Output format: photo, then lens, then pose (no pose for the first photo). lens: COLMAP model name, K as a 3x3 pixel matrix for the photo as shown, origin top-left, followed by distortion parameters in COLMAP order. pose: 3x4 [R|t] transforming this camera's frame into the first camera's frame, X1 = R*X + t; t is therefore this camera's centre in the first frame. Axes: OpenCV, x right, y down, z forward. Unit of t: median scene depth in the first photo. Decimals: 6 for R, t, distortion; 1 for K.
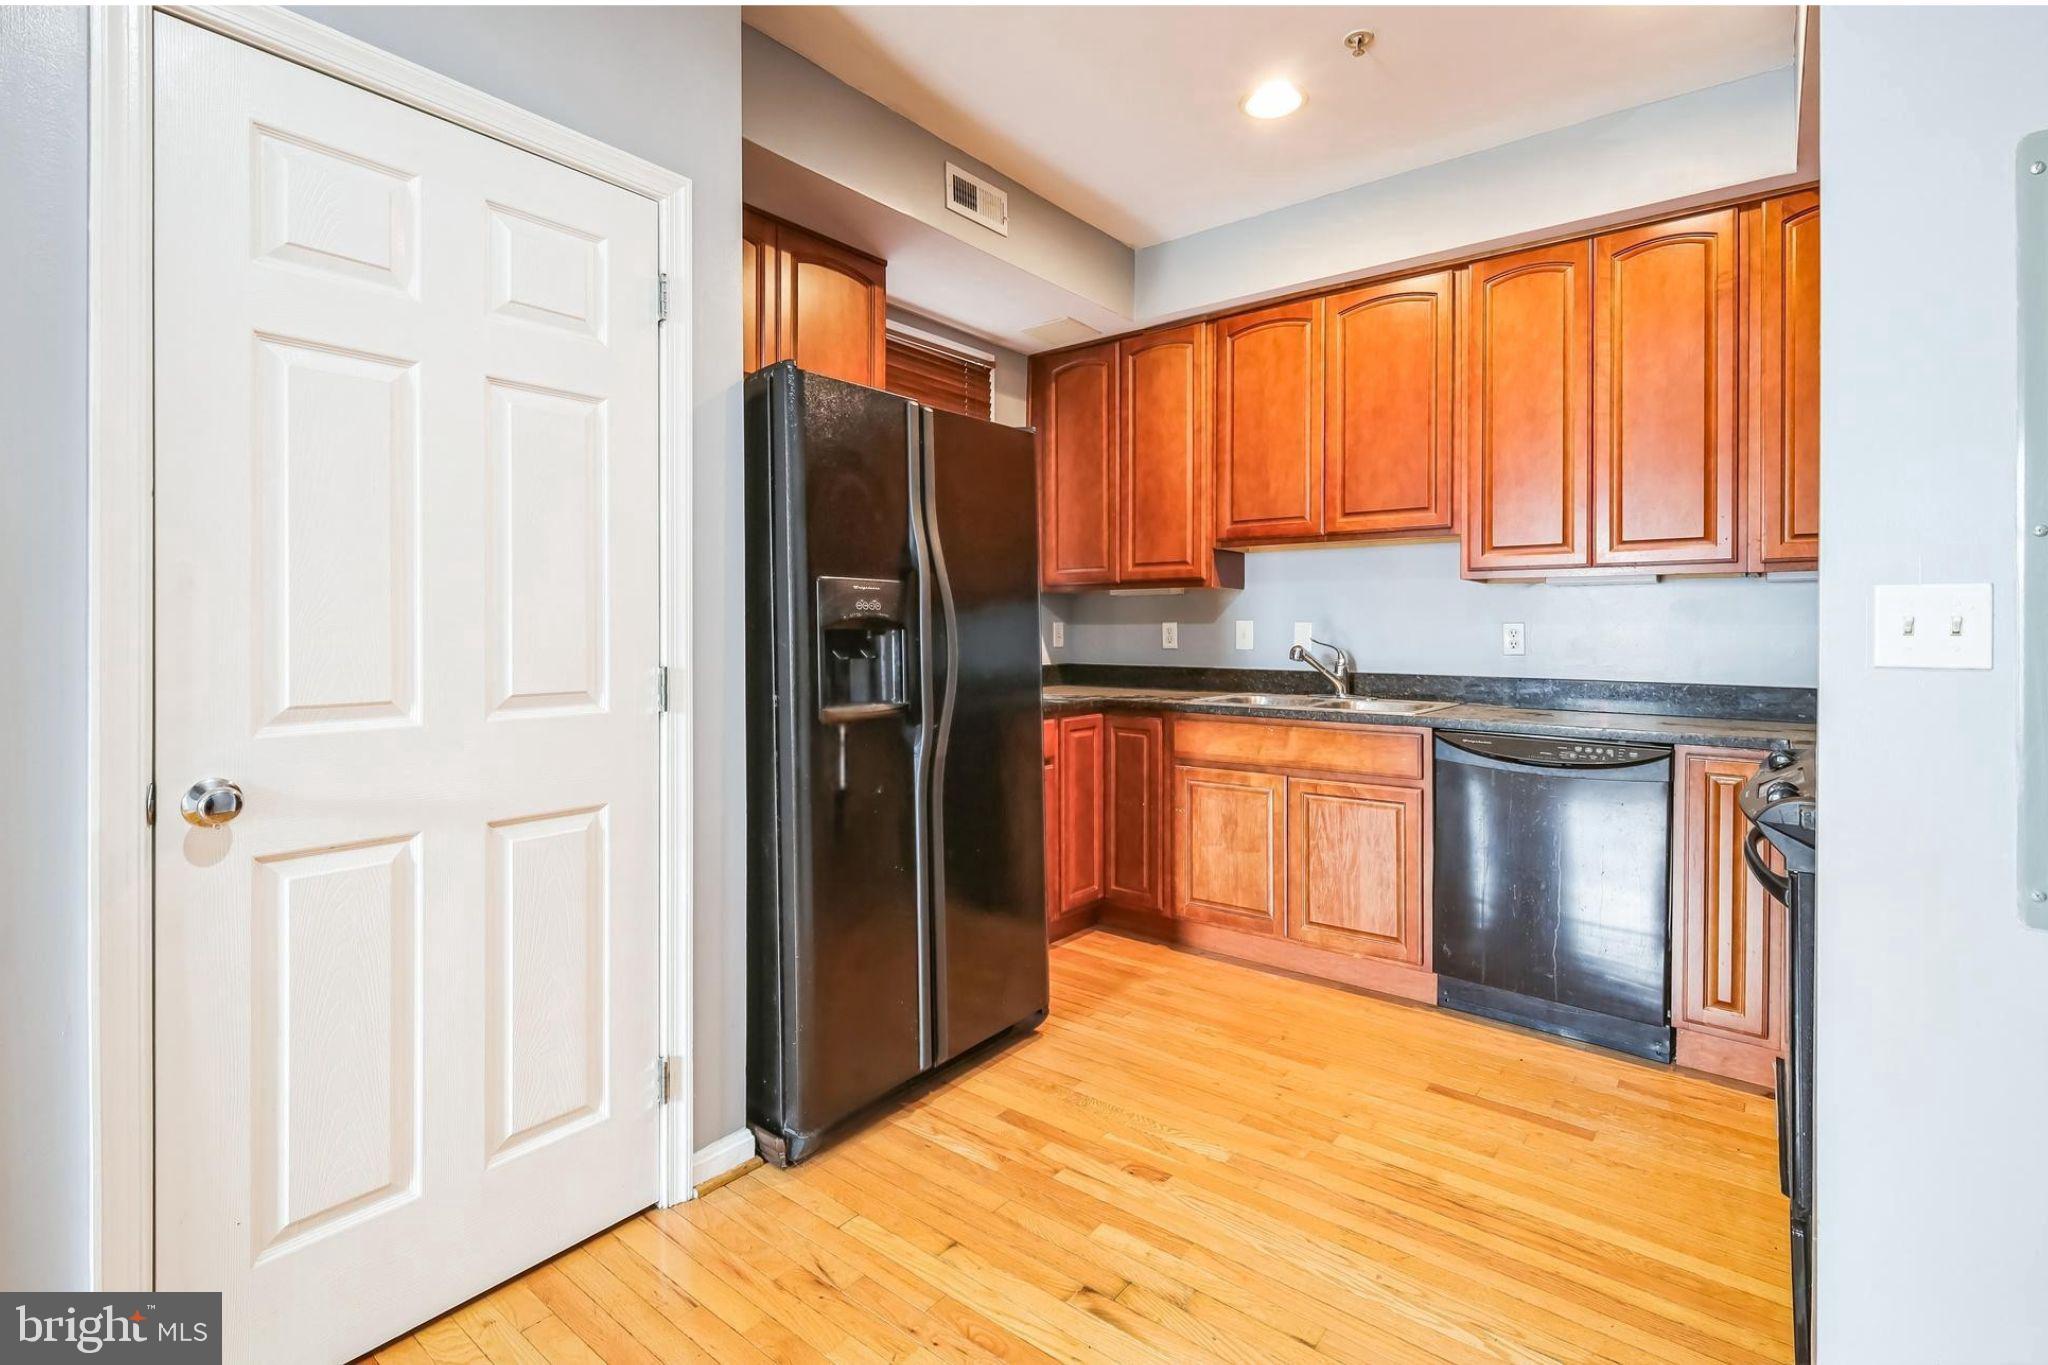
lens RADIAL K [[943.9, 0, 1049.9], [0, 943.9, 629.2], [0, 0, 1]] dist [-0.000004, -0.000152]
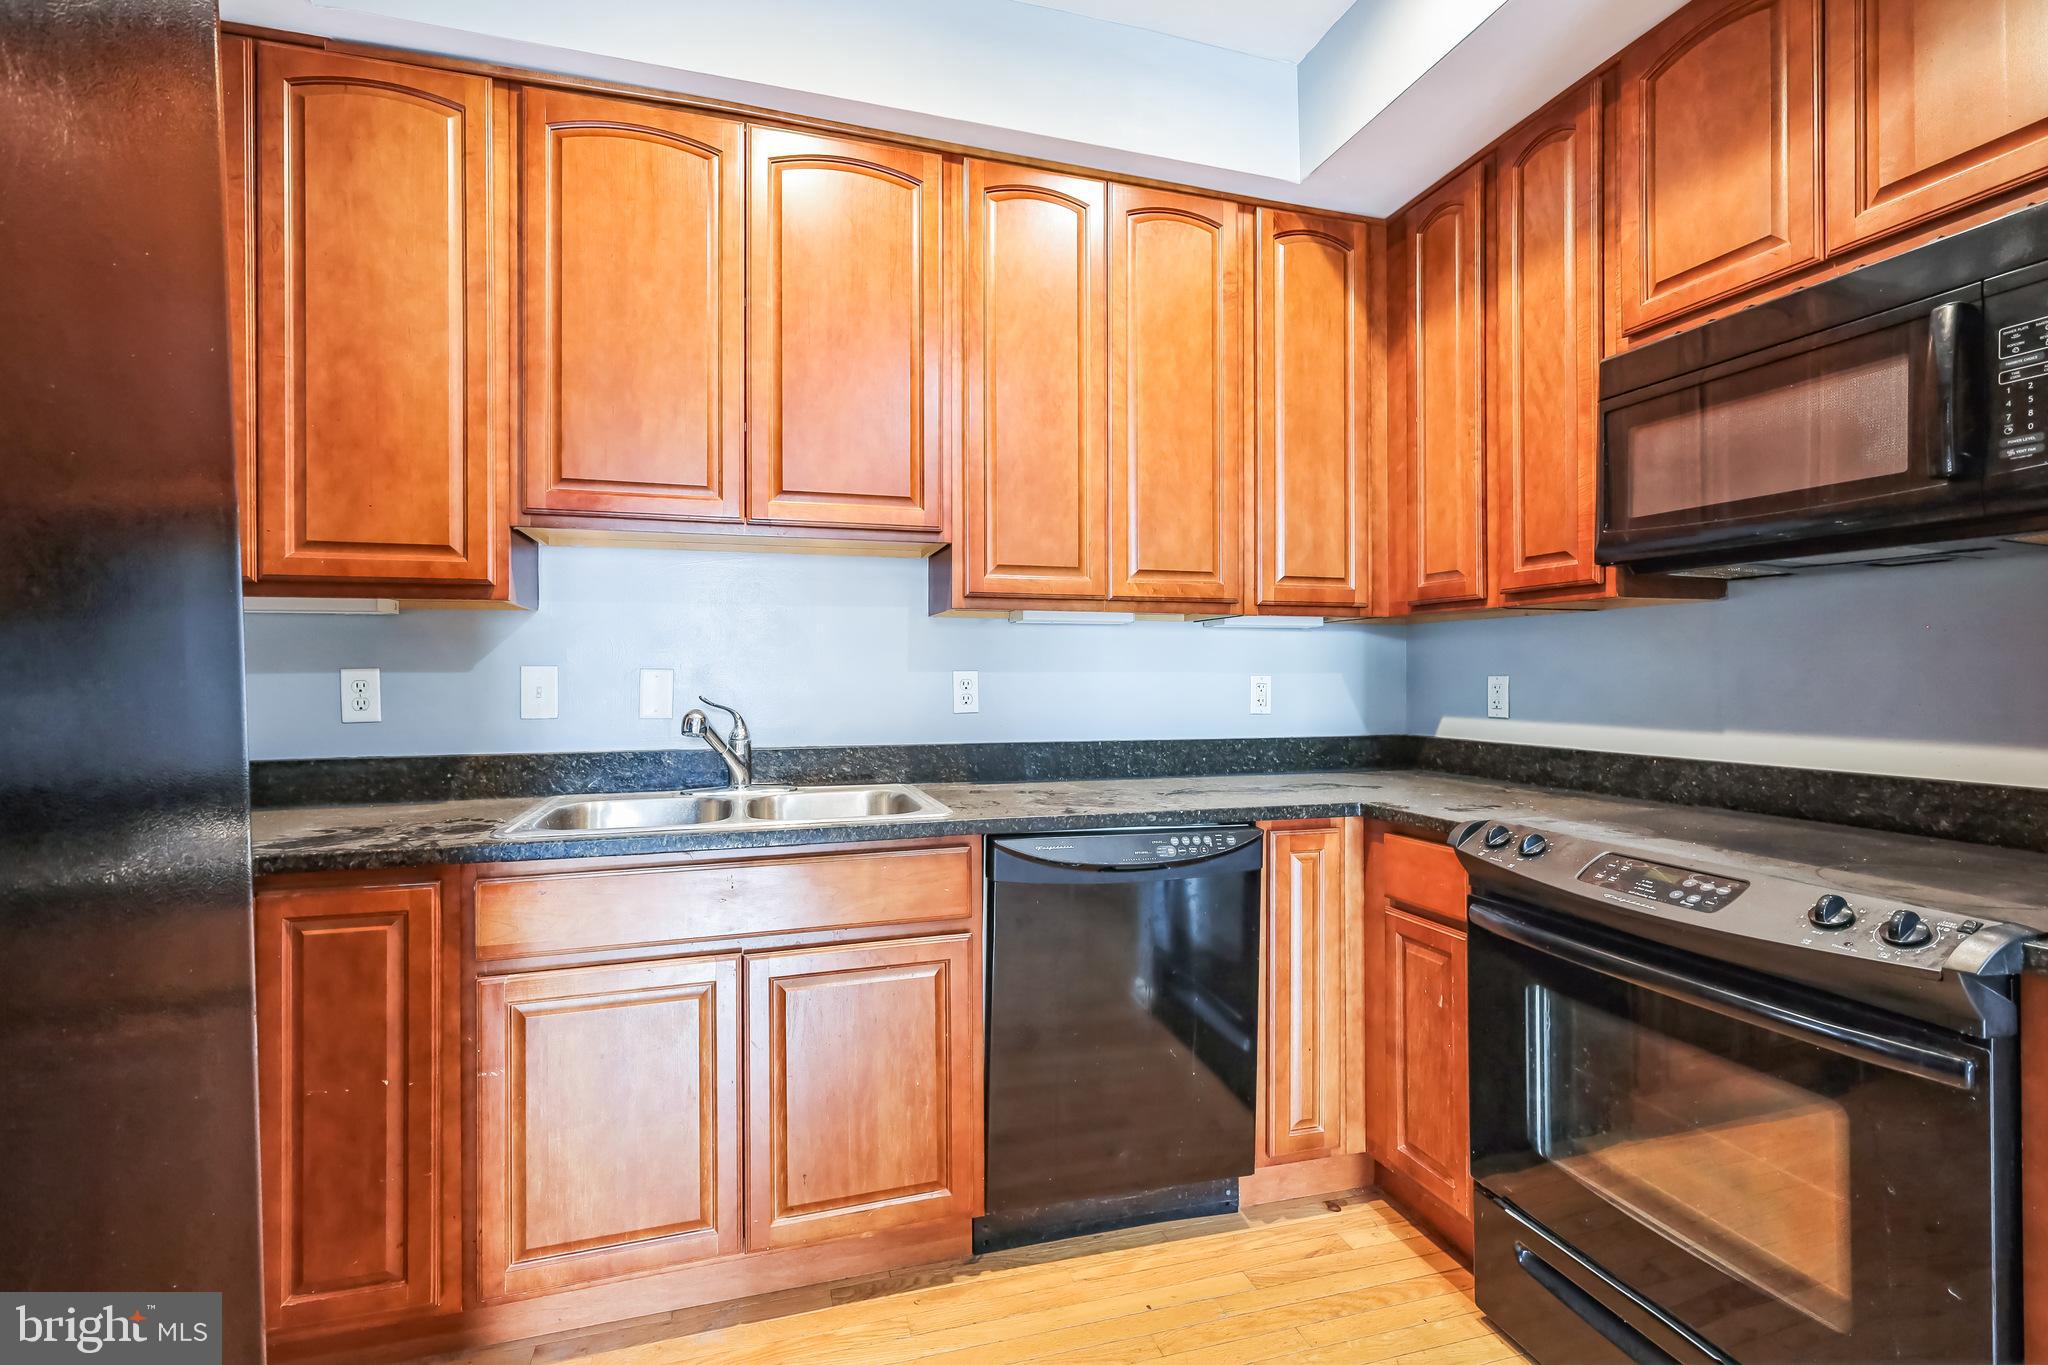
lens RADIAL K [[919.5, 0, 1019.1], [0, 919.5, 671.0], [0, 0, 1]] dist [0.001671, 0.000132]
pose [[0.588815, -0.001750, 0.808266, -0.075583], [0.004509, 0.999989, -0.001120, -0.005201], [-0.808255, 0.004304, 0.588817, 0.519861]]
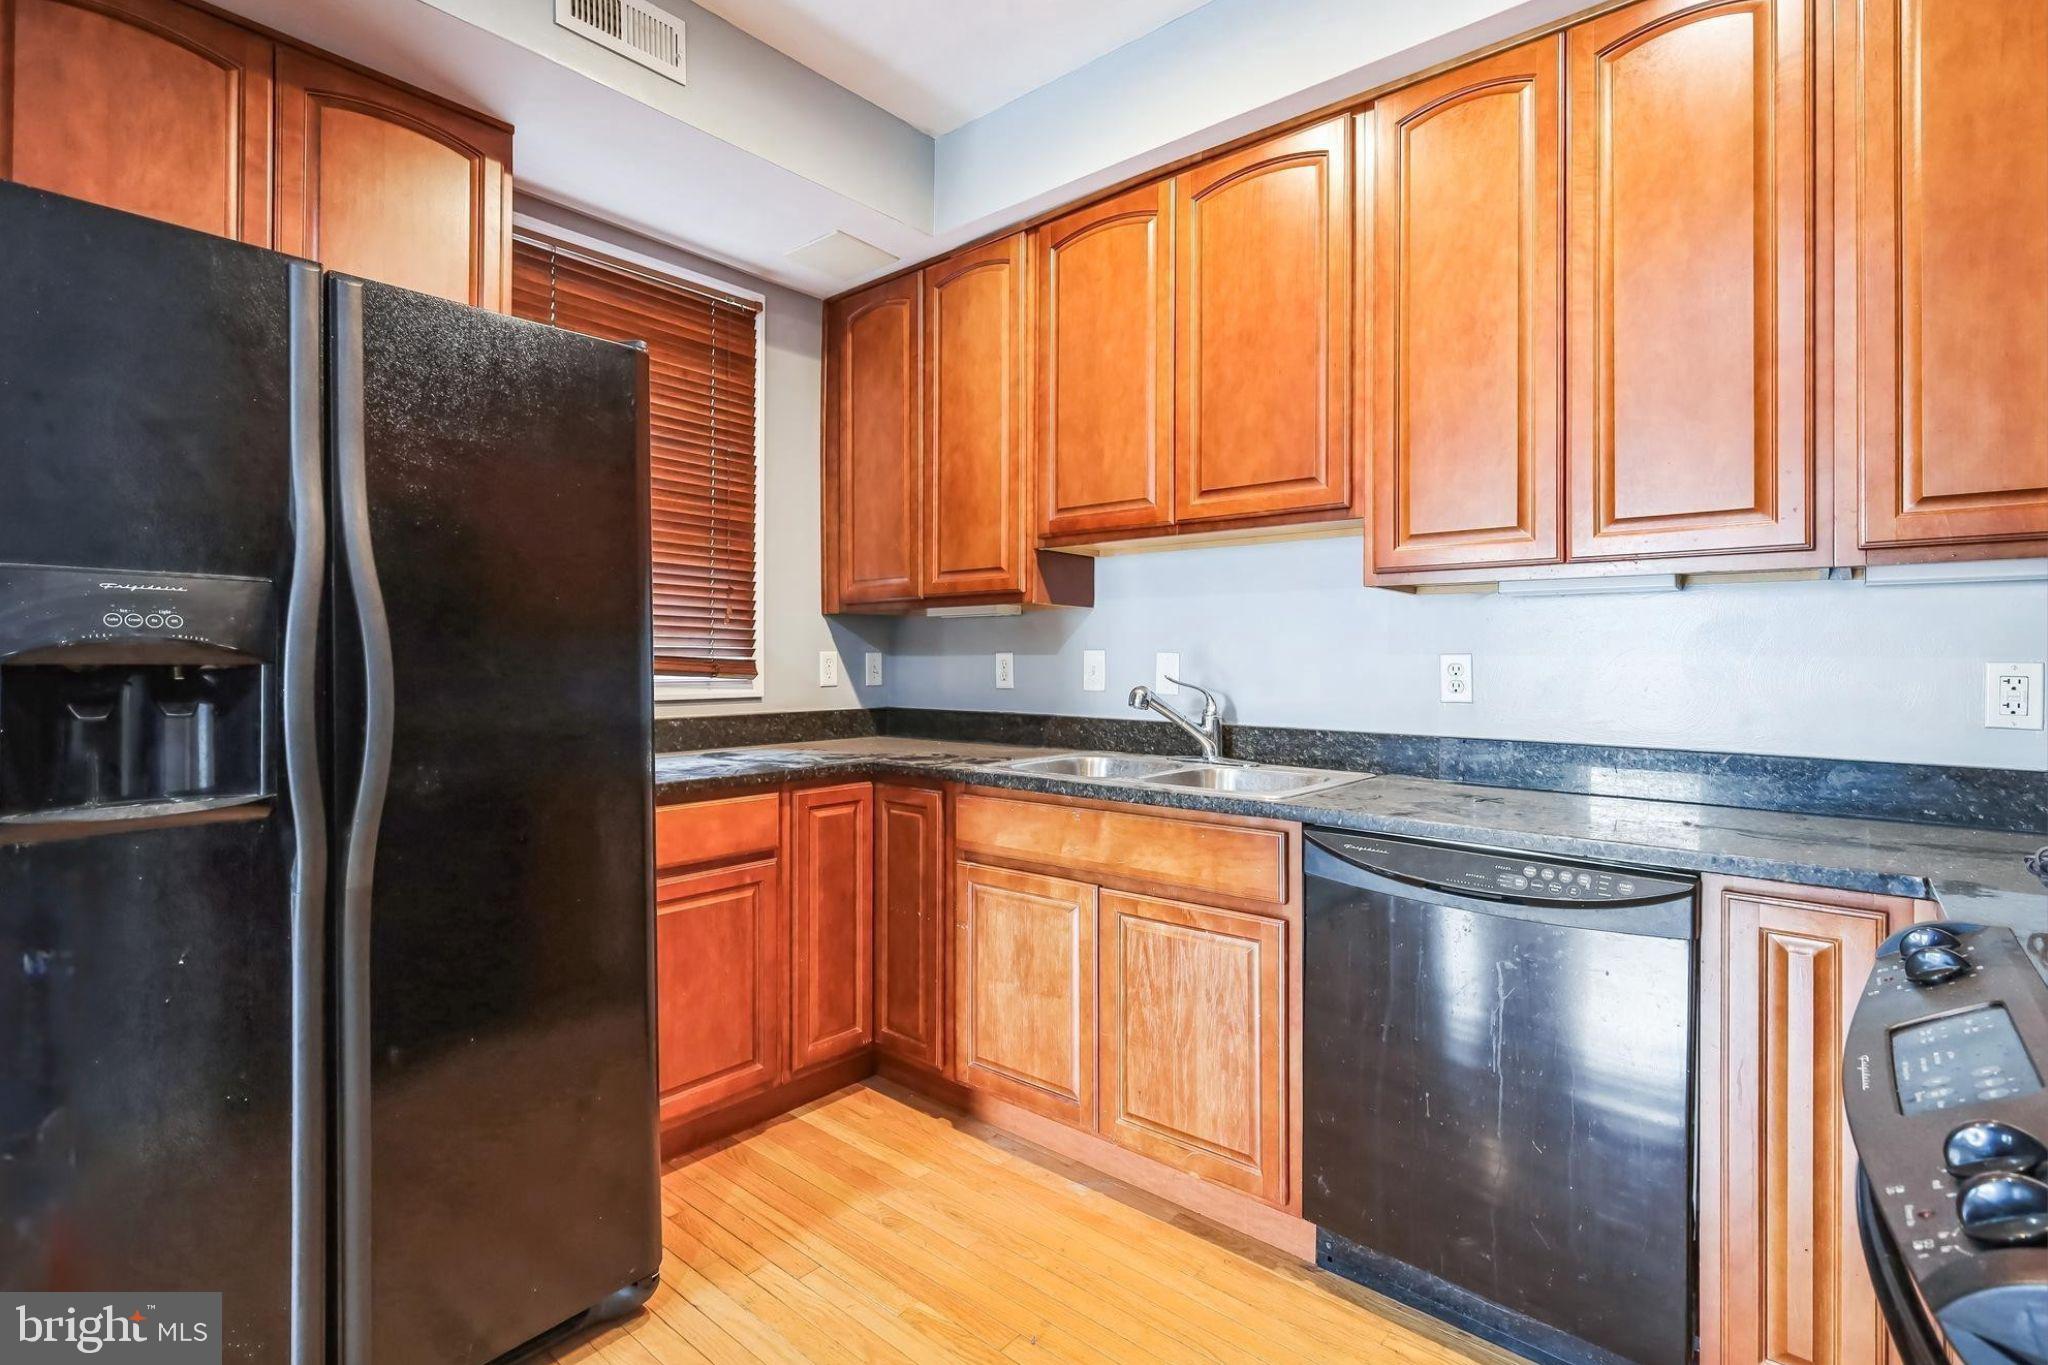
lens RADIAL K [[955.3, 0, 1015.5], [0, 955.3, 650.9], [0, 0, 1]] dist [0.003837, 0.000098]
pose [[0.998468, 0.000300, -0.055330, 0.214422], [-0.000853, 0.999950, -0.009973, -0.001714], [0.055324, 0.010005, 0.998418, 0.305900]]
